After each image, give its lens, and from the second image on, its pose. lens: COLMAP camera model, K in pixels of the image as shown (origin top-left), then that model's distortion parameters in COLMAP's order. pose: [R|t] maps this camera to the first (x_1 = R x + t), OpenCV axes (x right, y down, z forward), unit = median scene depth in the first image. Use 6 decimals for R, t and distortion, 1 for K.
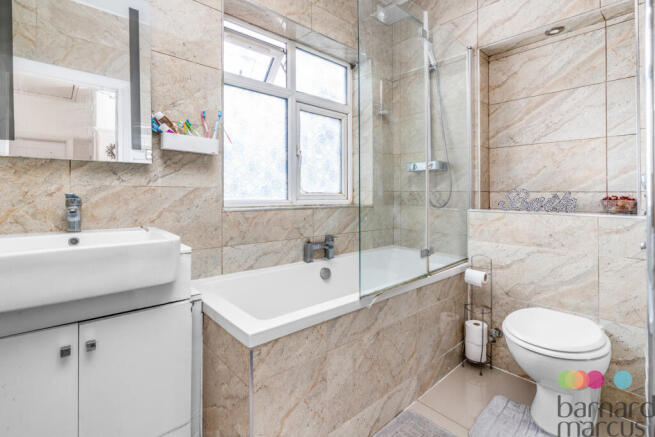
lens RADIAL K [[301.8, 0, 328.3], [0, 301.8, 195.4], [0, 0, 1]] dist [-0.000196, -0.000071]
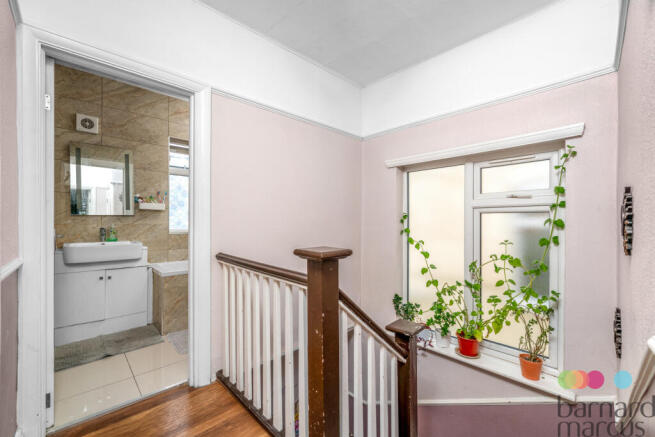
lens RADIAL K [[256.3, 0, 327.4], [0, 256.3, 220.6], [0, 0, 1]] dist [-0.000993, -0.000196]
pose [[0.998878, 0.000922, 0.047339, 0.890503], [-0.000978, 0.999999, 0.001164, -0.062996], [-0.047338, -0.001209, 0.998878, -1.165764]]
